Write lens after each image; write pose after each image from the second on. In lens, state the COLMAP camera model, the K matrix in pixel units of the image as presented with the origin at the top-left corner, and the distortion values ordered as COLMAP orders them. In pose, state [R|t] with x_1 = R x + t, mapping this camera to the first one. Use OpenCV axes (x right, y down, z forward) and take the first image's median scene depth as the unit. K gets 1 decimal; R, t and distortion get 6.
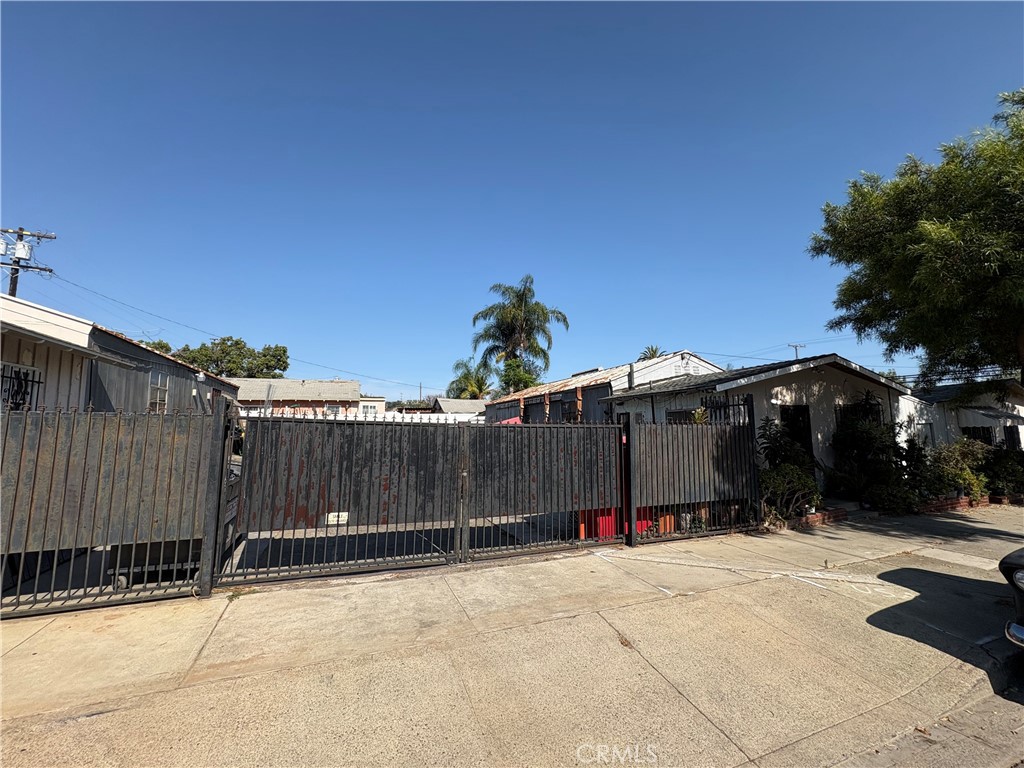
lens RADIAL K [[410.9, 0, 512.0], [0, 410.9, 384.0], [0, 0, 1]] dist [-0.000127, 0.000042]
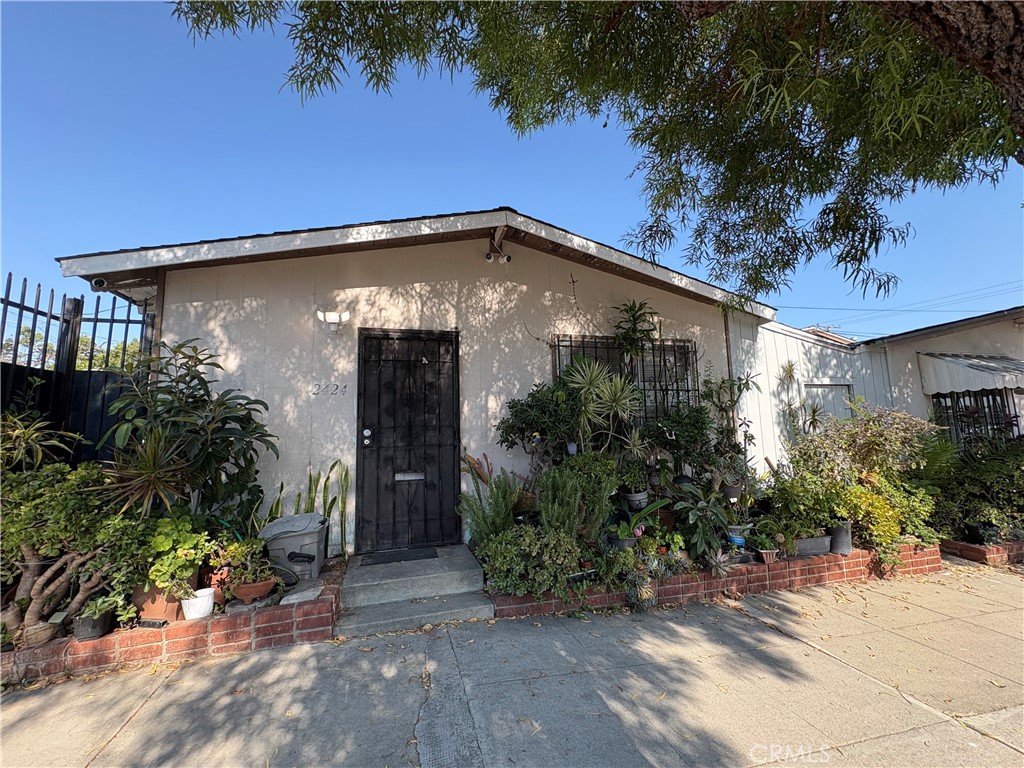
lens RADIAL K [[410.9, 0, 512.0], [0, 410.9, 384.0], [0, 0, 1]] dist [-0.000127, 0.000042]
pose [[0.994617, -0.019854, -0.101696, 0.812541], [0.019020, 0.999777, -0.009164, 0.111129], [0.101855, 0.007180, 0.994773, 0.566615]]
